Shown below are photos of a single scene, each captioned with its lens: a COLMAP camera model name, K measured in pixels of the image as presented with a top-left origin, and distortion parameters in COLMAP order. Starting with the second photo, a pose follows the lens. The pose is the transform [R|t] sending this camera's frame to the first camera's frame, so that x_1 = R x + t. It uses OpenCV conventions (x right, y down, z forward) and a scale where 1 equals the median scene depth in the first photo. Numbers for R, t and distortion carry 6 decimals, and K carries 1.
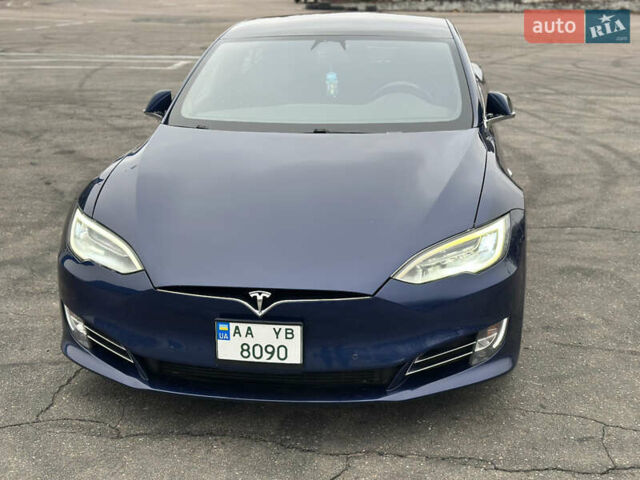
lens RADIAL K [[875.2, 0, 320.0], [0, 875.2, 240.0], [0, 0, 1]] dist [0.190880, -0.425226]
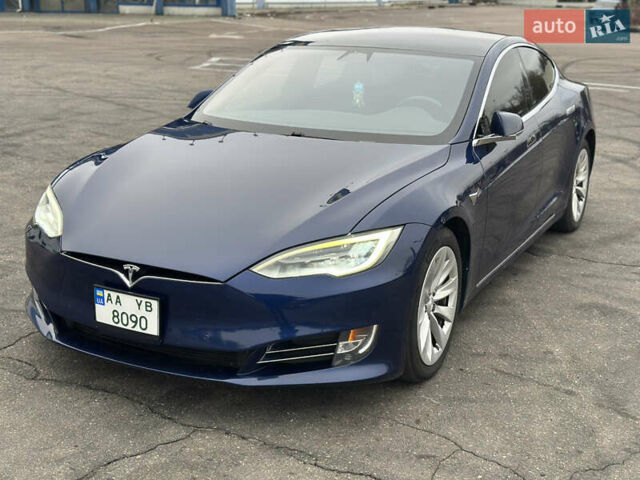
lens RADIAL K [[875.2, 0, 320.0], [0, 875.2, 240.0], [0, 0, 1]] dist [0.190880, -0.425226]
pose [[0.943770, 0.117597, -0.308981, 0.488136], [-0.123490, 0.992346, 0.000488, -0.002736], [0.306673, 0.037695, 0.951068, 0.014268]]
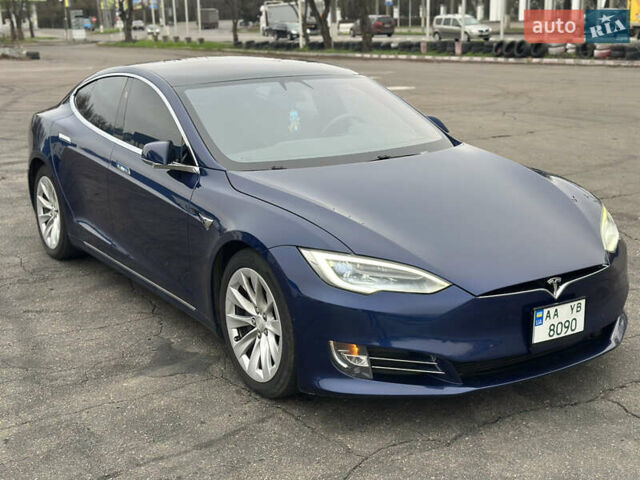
lens RADIAL K [[875.2, 0, 320.0], [0, 875.2, 240.0], [0, 0, 1]] dist [0.190880, -0.425226]
pose [[0.756257, -0.161396, 0.634056, -1.052466], [0.193399, 0.980936, 0.019020, -0.076435], [-0.625038, 0.108242, 0.773053, 0.256279]]
